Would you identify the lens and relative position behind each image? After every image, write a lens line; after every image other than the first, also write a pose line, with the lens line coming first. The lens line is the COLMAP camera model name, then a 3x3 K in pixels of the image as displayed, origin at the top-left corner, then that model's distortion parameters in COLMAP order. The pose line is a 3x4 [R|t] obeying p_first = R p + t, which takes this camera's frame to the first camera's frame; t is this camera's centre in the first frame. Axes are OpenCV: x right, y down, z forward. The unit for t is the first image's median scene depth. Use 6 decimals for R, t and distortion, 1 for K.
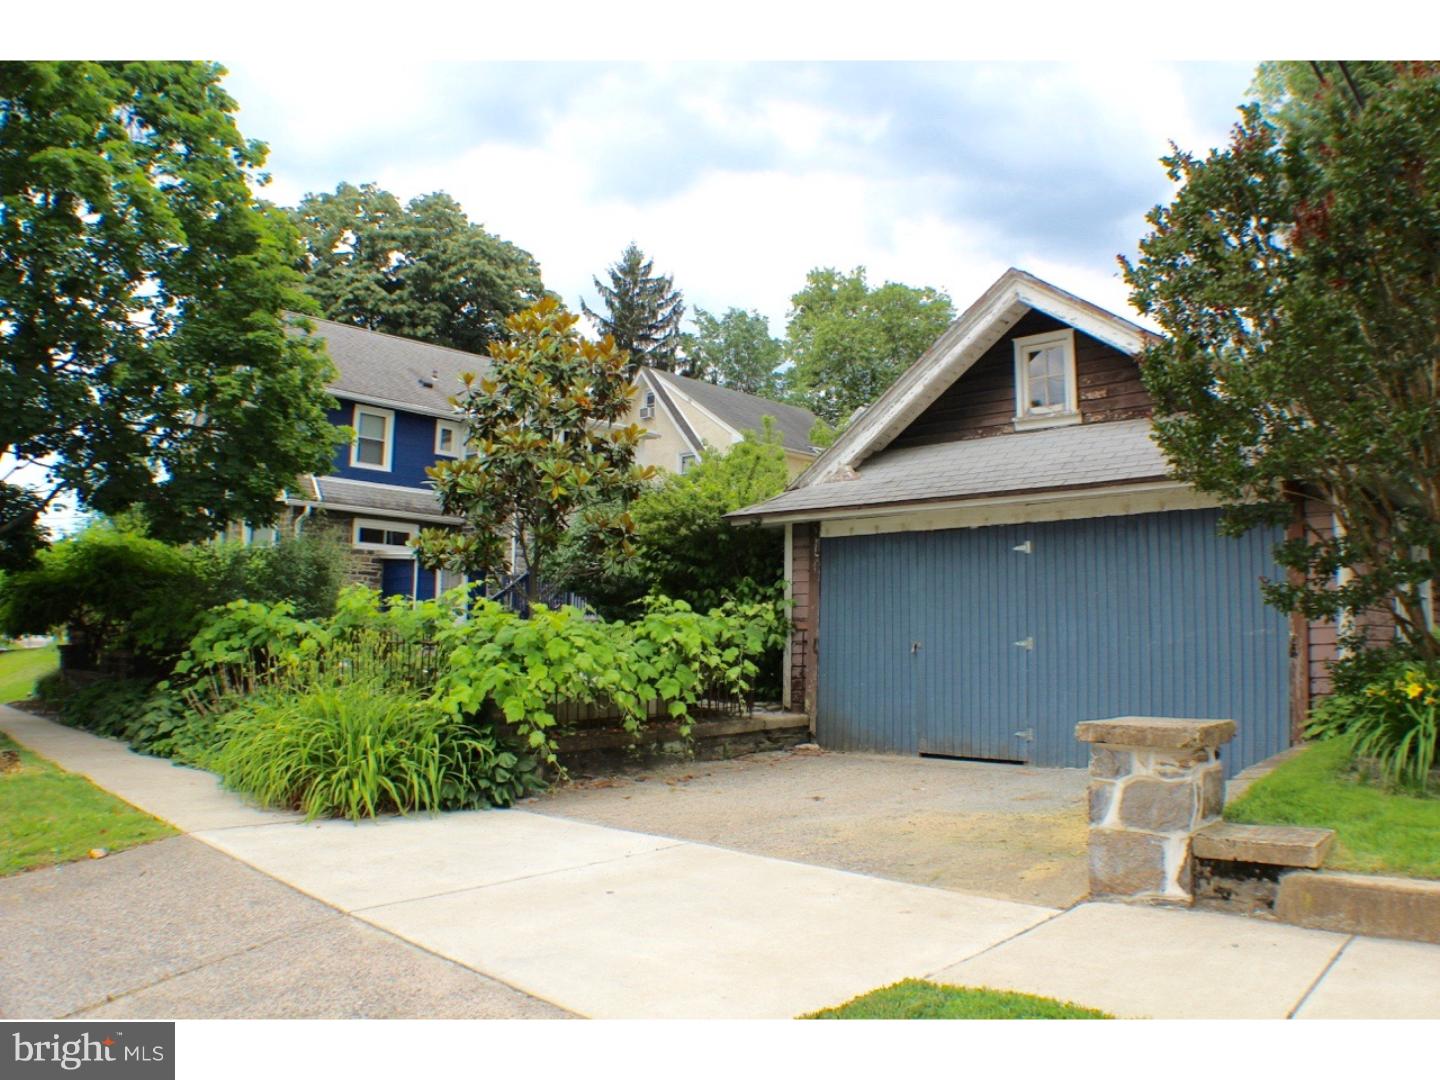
lens RADIAL K [[1078.5, 0, 720.0], [0, 1078.5, 540.0], [0, 0, 1]] dist [-0.212808, 0.074166]
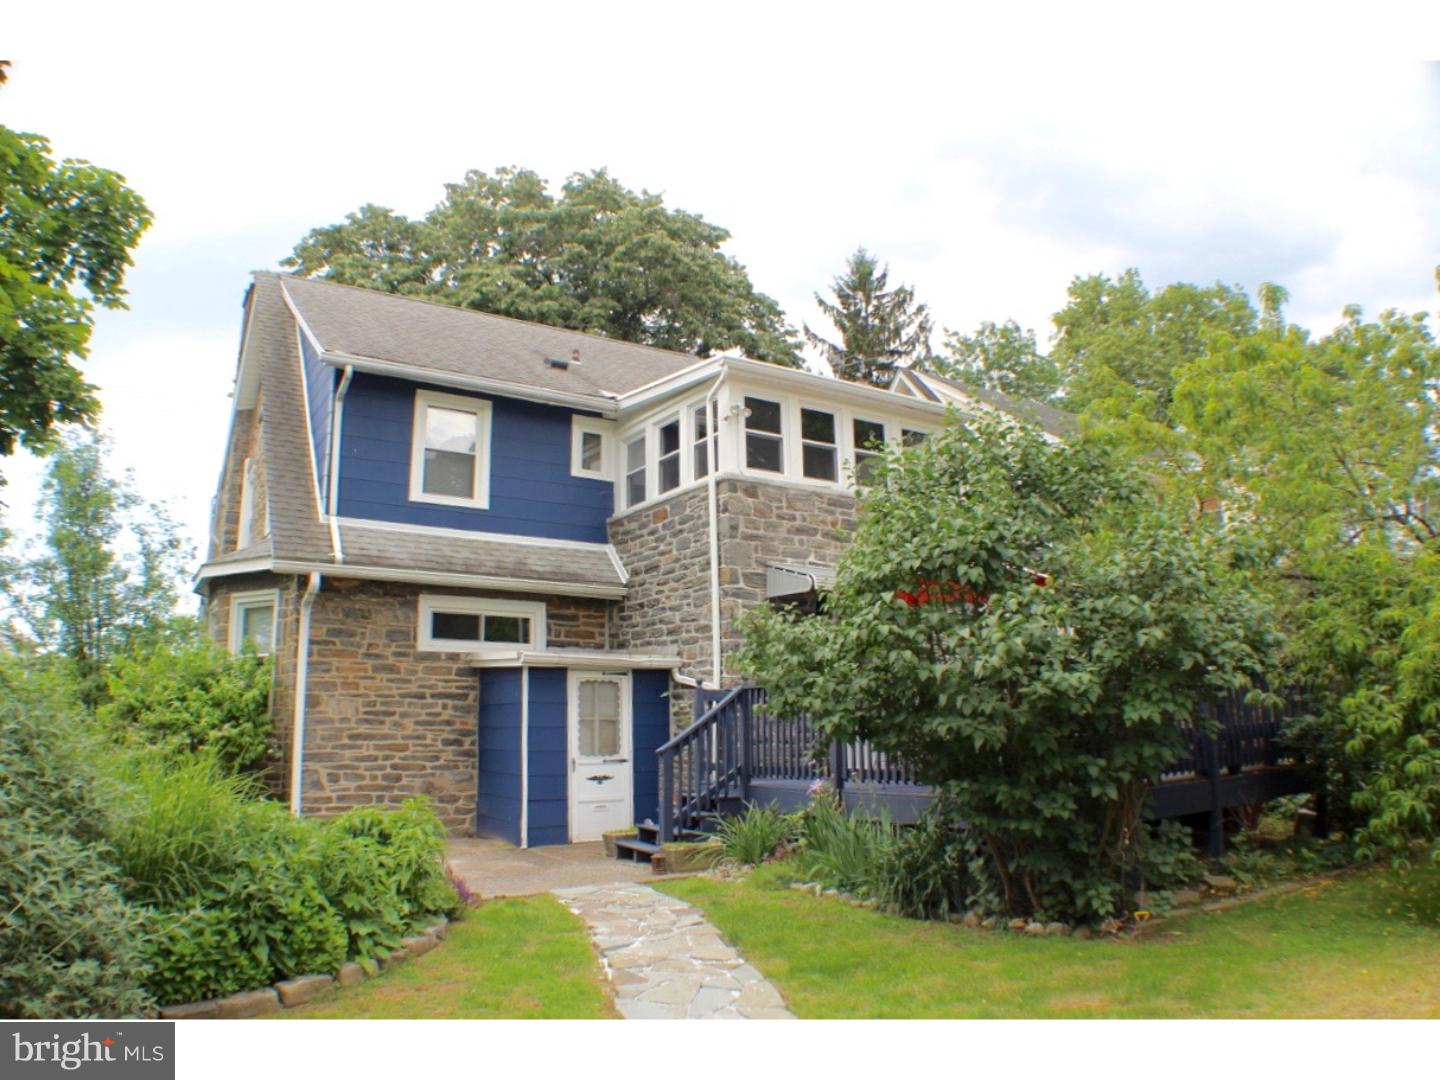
lens RADIAL K [[1008.1, 0, 720.0], [0, 1008.1, 540.0], [0, 0, 1]] dist [-0.154555, 0.006586]
pose [[0.973406, -0.081037, -0.214276, -0.044105], [0.060618, 0.993117, -0.100216, 0.006014], [0.220922, 0.084562, 0.971619, 0.275361]]
